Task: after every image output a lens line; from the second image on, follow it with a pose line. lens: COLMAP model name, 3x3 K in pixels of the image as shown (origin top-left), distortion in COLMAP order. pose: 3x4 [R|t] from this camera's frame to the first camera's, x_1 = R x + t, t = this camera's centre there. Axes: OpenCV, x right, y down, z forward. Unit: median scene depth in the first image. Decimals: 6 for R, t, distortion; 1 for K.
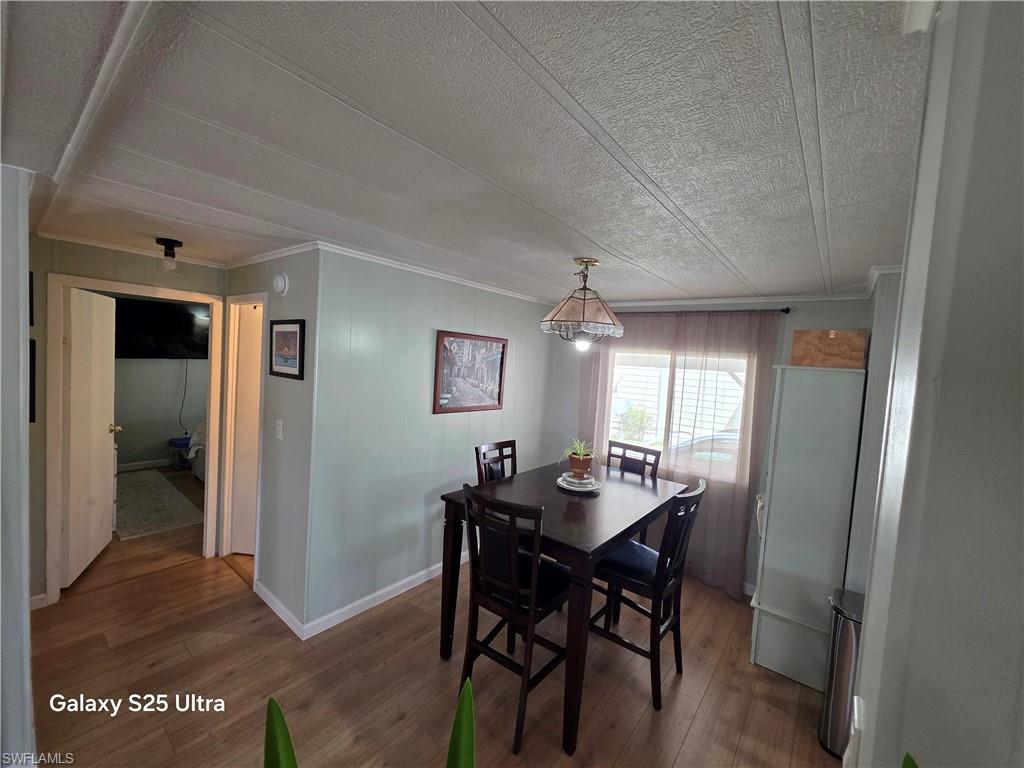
lens RADIAL K [[412.2, 0, 513.8], [0, 412.2, 378.7], [0, 0, 1]] dist [-0.001113, -0.000059]
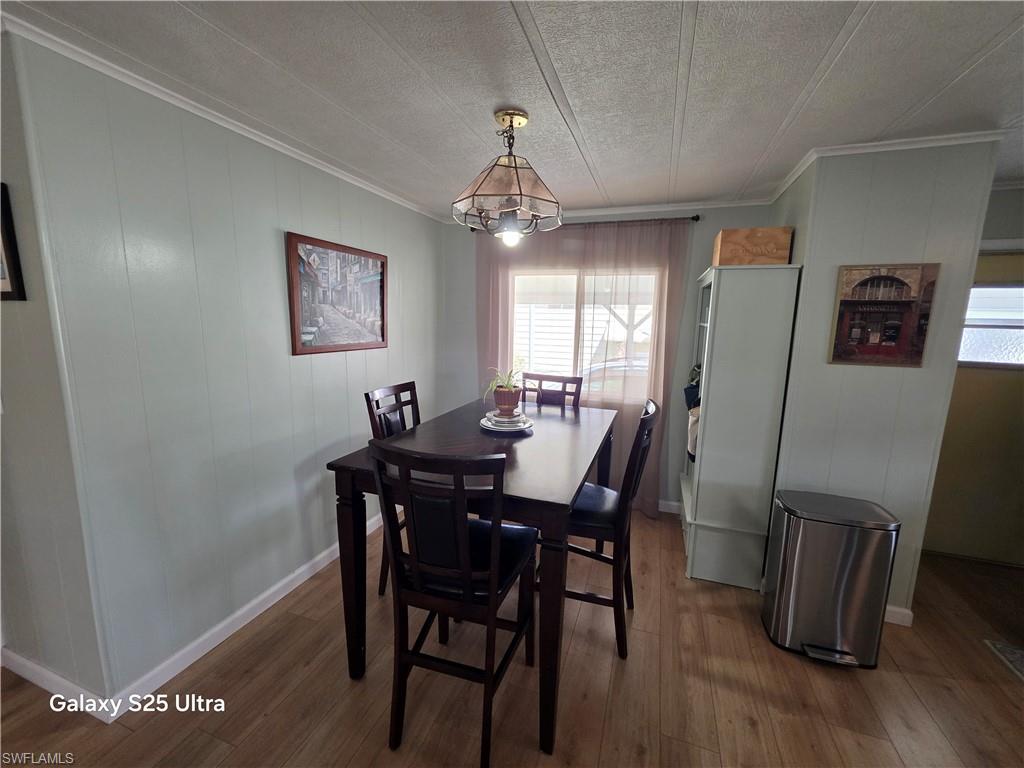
lens RADIAL K [[408.5, 0, 515.0], [0, 408.5, 380.3], [0, 0, 1]] dist [0.000718, -0.000115]
pose [[0.942175, -0.093401, 0.321841, -0.067509], [0.055102, 0.990481, 0.126138, 0.061475], [-0.330559, -0.101110, 0.938354, 0.215479]]
